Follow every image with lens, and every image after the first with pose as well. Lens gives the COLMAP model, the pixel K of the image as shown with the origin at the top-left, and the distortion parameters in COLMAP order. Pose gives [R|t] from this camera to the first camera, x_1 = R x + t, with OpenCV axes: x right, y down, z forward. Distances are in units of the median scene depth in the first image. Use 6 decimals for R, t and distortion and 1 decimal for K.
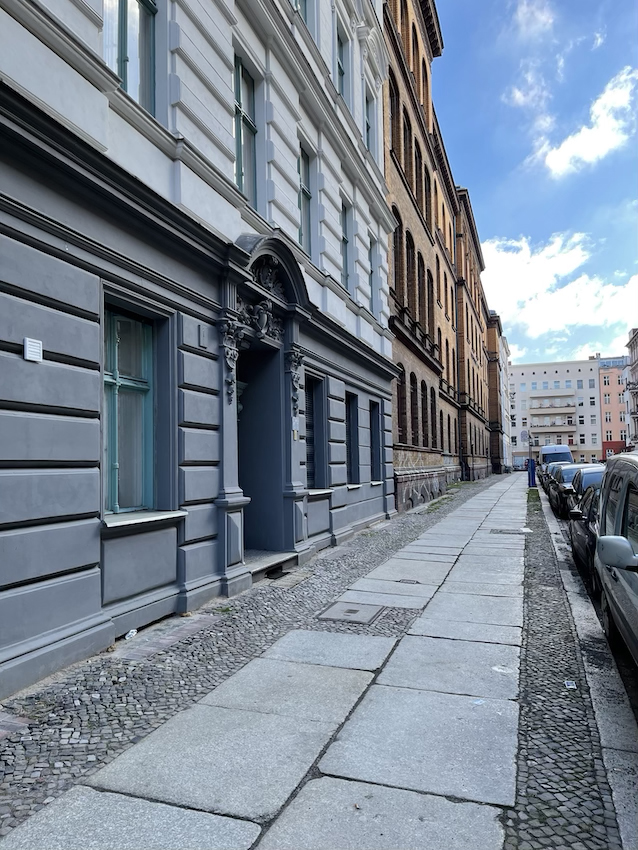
lens RADIAL K [[607.9, 0, 318.7], [0, 607.9, 427.8], [0, 0, 1]] dist [0.015078, 0.002366]
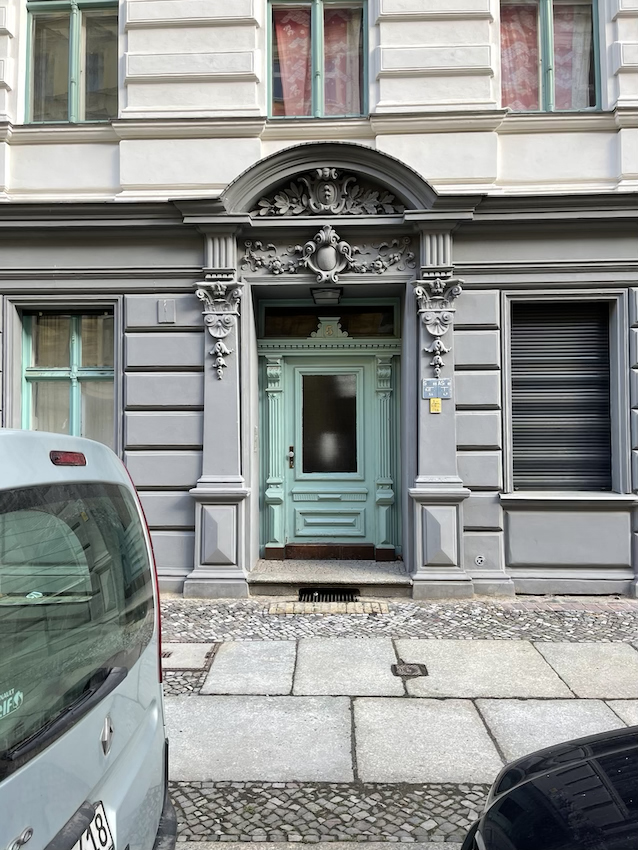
lens RADIAL K [[344.2, 0, 304.8], [0, 344.2, 439.0], [0, 0, 1]] dist [0.009292, 0.000061]
pose [[0.330539, -0.010890, -0.943730, 0.089627], [0.050269, 0.998717, 0.006082, 0.012419], [0.942453, -0.049451, 0.330662, 0.240908]]
